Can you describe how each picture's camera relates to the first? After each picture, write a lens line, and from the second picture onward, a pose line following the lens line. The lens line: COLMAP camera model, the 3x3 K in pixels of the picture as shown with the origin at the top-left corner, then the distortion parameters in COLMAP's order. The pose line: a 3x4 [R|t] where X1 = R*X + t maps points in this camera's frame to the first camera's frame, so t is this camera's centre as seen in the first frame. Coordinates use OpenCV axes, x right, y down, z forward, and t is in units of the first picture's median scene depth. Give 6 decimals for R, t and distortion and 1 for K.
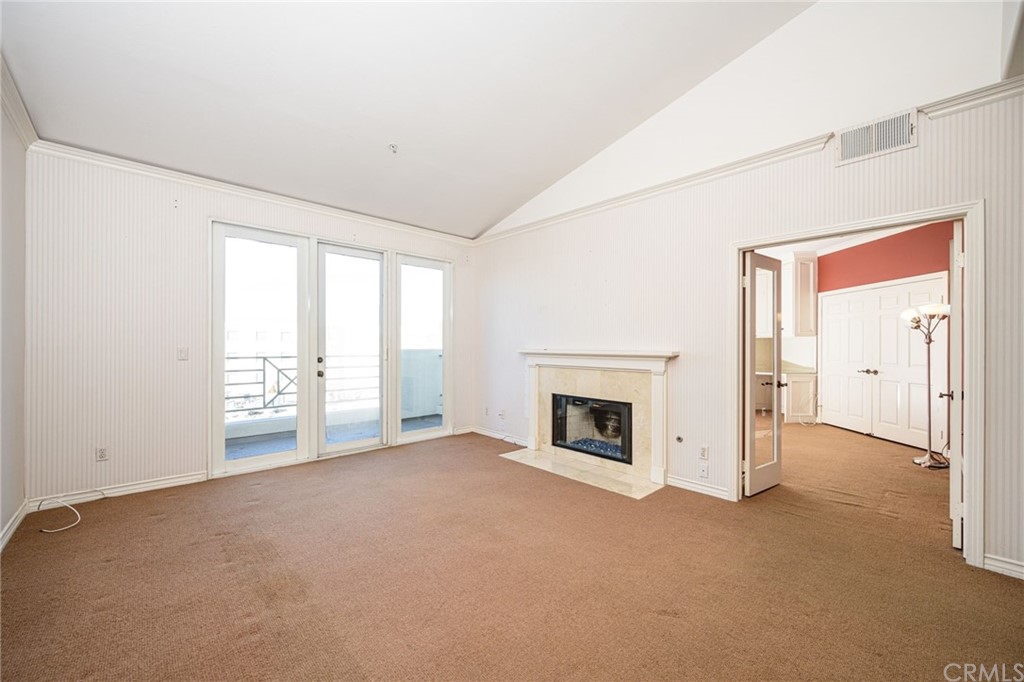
lens RADIAL K [[400.3, 0, 516.8], [0, 400.3, 343.2], [0, 0, 1]] dist [0.002304, -0.000130]
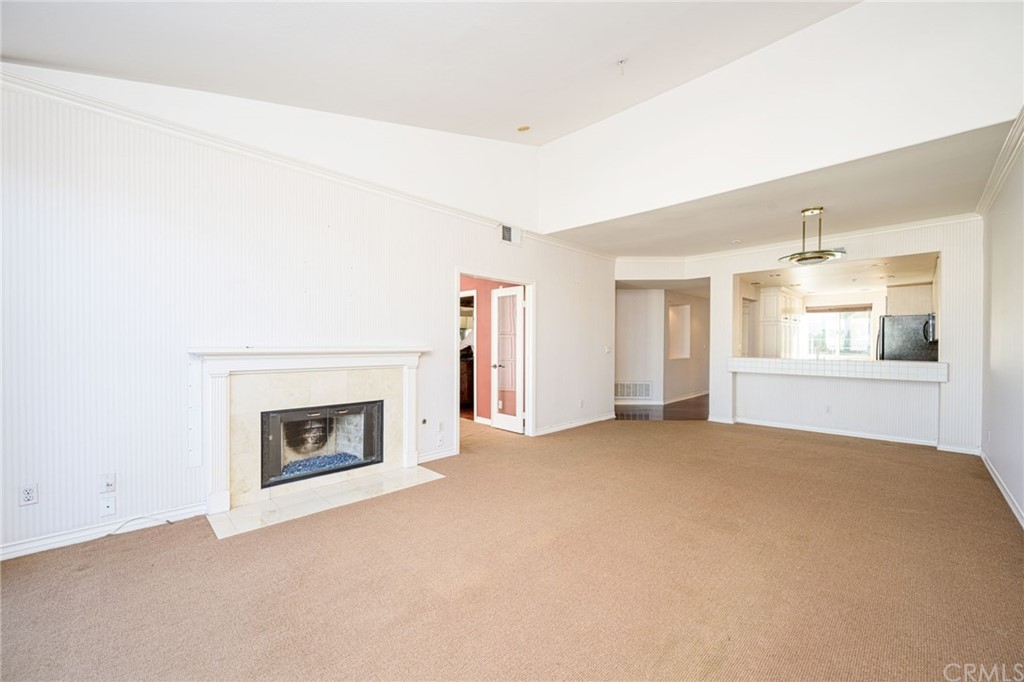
lens RADIAL K [[400.3, 0, 506.9], [0, 400.3, 345.7], [0, 0, 1]] dist [0.002304, -0.000130]
pose [[-0.011124, -0.015930, 0.999811, -0.630327], [-0.017971, 0.999715, 0.015728, -0.004617], [-0.999777, -0.017793, -0.011407, 0.639082]]
